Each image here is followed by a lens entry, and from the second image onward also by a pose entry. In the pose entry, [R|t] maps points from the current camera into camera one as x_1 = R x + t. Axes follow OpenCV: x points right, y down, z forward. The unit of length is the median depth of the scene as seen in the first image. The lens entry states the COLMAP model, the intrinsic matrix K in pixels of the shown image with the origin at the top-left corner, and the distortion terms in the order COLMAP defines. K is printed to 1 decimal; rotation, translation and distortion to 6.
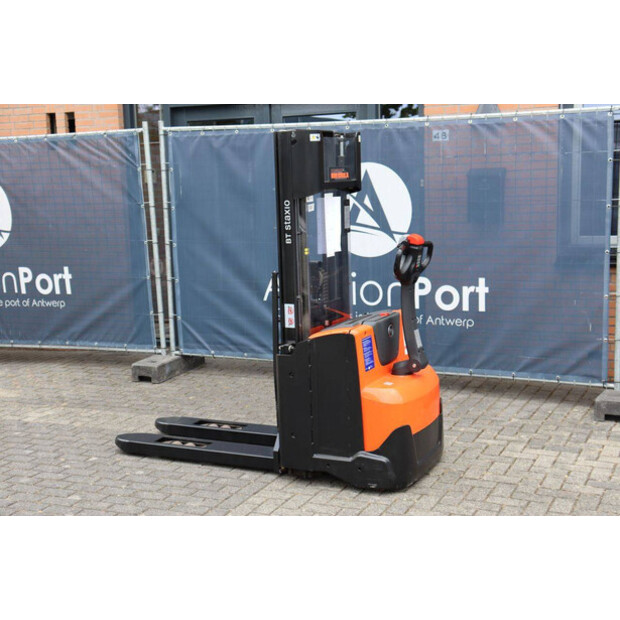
lens RADIAL K [[930.8, 0, 314.1], [0, 930.8, 298.9], [0, 0, 1]] dist [0.101178, 0.000000]
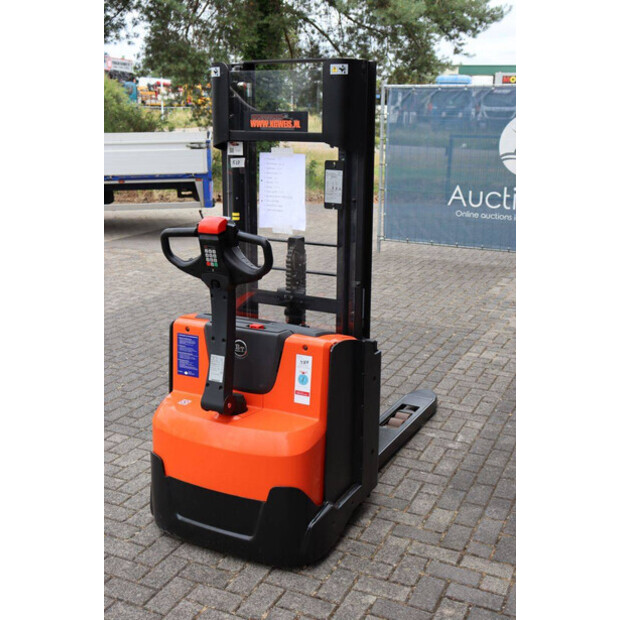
lens RADIAL K [[756.2, 0, 309.0], [0, 756.2, 306.9], [0, 0, 1]] dist [0.022694, 0.000000]
pose [[-0.017965, 0.278631, -0.960230, 0.500489], [-0.144218, 0.949620, 0.278250, -0.131523], [0.989383, 0.143481, 0.023124, 0.824768]]
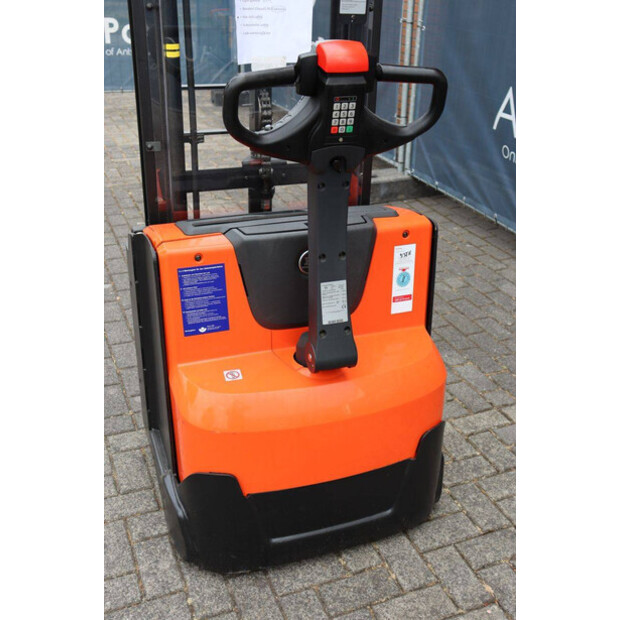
lens RADIAL K [[706.0, 0, 308.3], [0, 706.0, 299.8], [0, 0, 1]] dist [-0.009594, 0.000000]
pose [[0.722666, 0.347000, -0.597784, 0.231608], [-0.144136, 0.921493, 0.360659, -0.057533], [0.676002, -0.174474, 0.715947, 0.599476]]
